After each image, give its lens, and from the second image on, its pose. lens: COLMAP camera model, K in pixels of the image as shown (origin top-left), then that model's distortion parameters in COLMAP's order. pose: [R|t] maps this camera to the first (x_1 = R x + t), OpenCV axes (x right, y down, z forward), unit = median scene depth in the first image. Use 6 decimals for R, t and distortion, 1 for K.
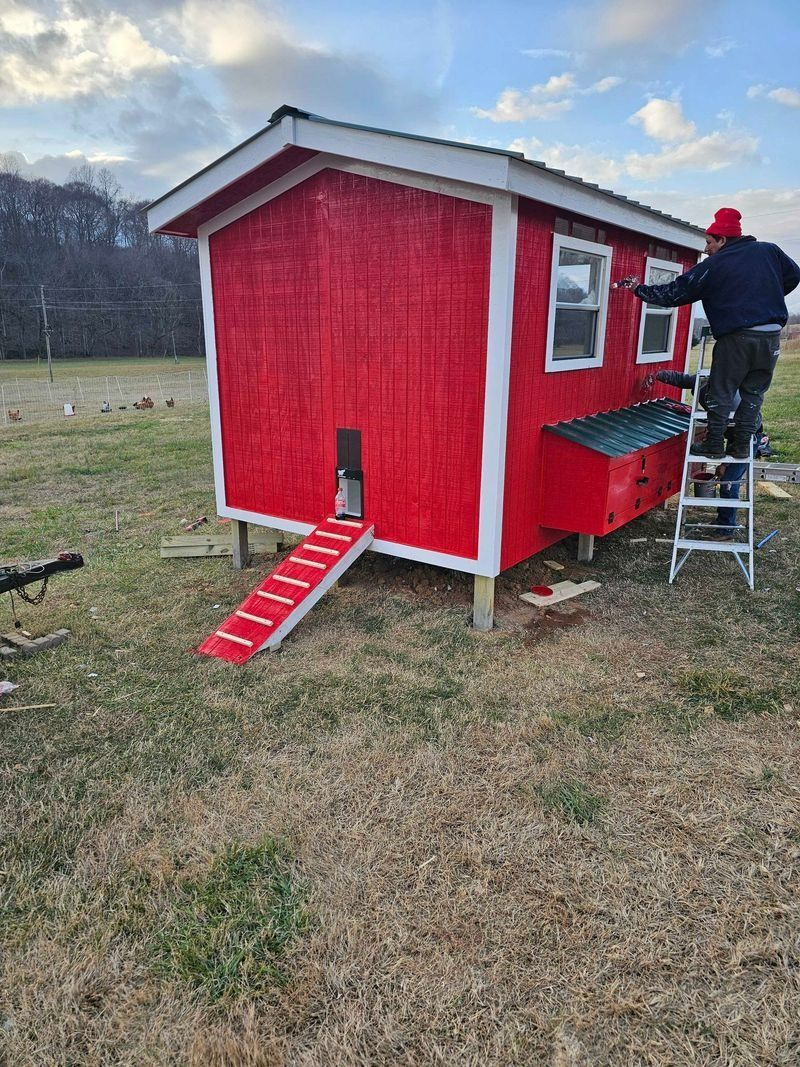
lens RADIAL K [[728.4, 0, 397.2], [0, 728.4, 539.3], [0, 0, 1]] dist [0.057900, -0.044714]
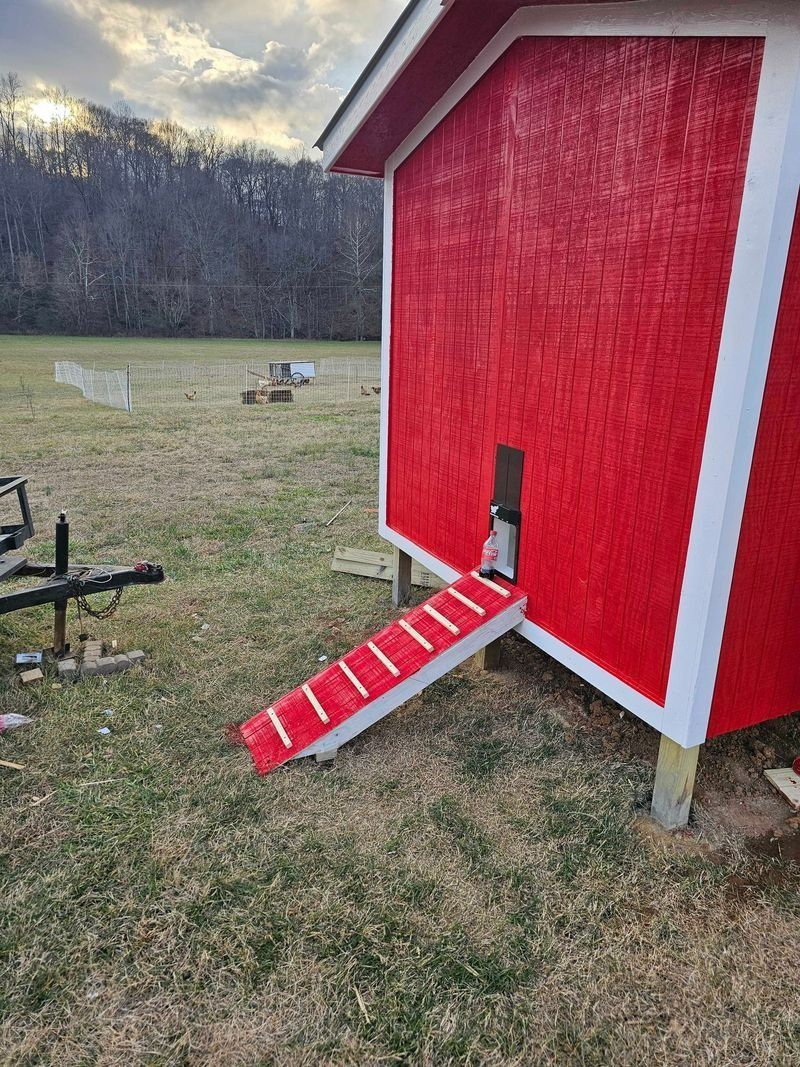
lens RADIAL K [[728.4, 0, 397.9], [0, 728.4, 524.4], [0, 0, 1]] dist [0.057900, -0.044714]
pose [[0.884514, 0.152413, -0.440914, 0.151208], [-0.153689, 0.987566, 0.033061, -0.092745], [0.440471, 0.038520, 0.896940, 0.386119]]
